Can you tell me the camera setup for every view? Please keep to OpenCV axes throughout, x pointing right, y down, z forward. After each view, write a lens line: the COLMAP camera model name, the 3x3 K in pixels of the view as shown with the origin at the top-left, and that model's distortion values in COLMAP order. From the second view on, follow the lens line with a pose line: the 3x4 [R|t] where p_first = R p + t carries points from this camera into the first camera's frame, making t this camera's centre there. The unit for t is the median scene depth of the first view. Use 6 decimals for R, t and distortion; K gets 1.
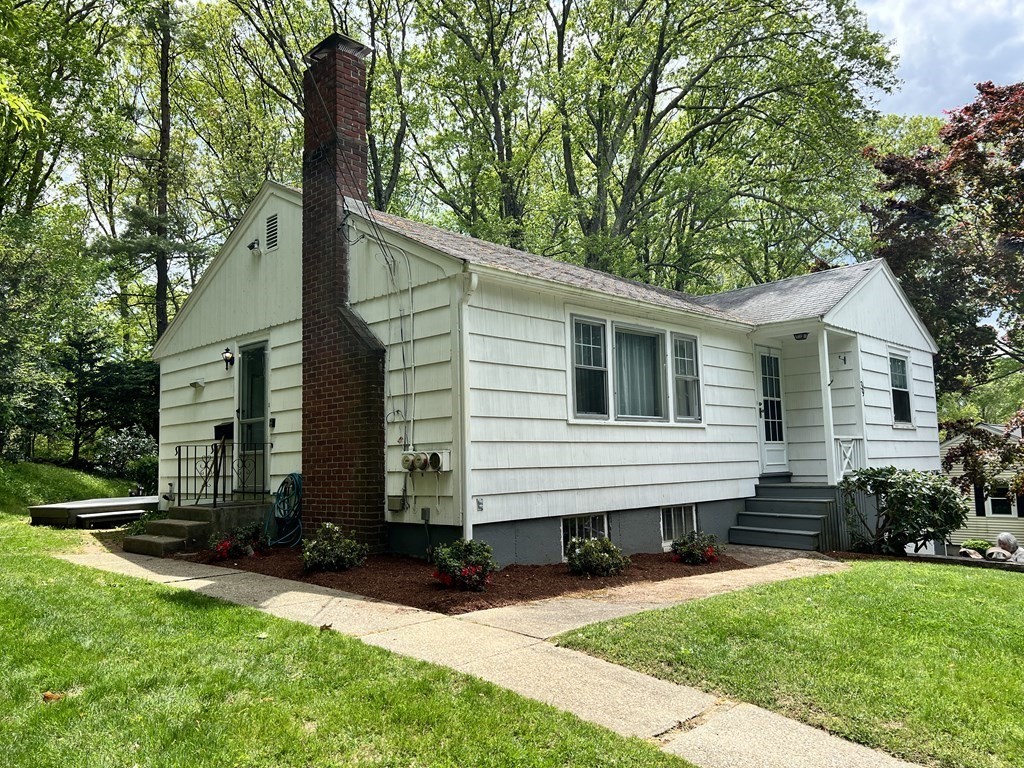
lens RADIAL K [[773.8, 0, 513.5], [0, 773.8, 381.3], [0, 0, 1]] dist [0.051996, -0.055227]
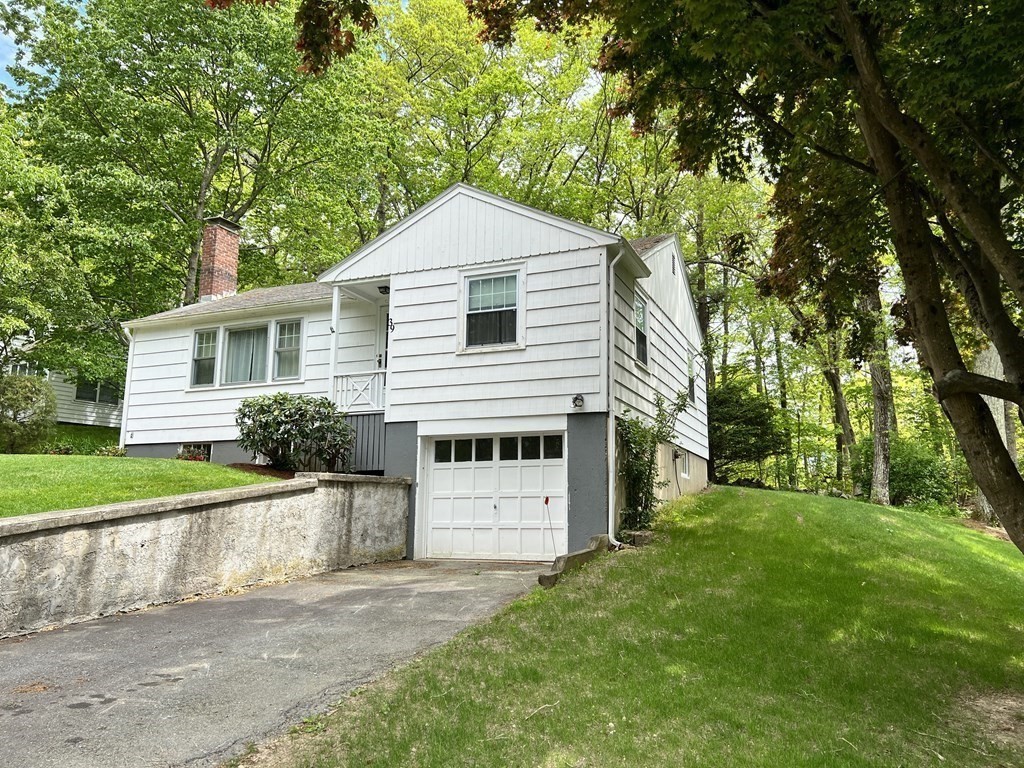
lens RADIAL K [[763.9, 0, 517.2], [0, 763.9, 388.1], [0, 0, 1]] dist [0.066331, -0.084792]
pose [[0.376757, -0.130088, -0.917132, 1.795967], [0.086002, 0.990726, -0.105197, 0.270363], [0.922311, -0.039241, 0.384451, 0.922936]]
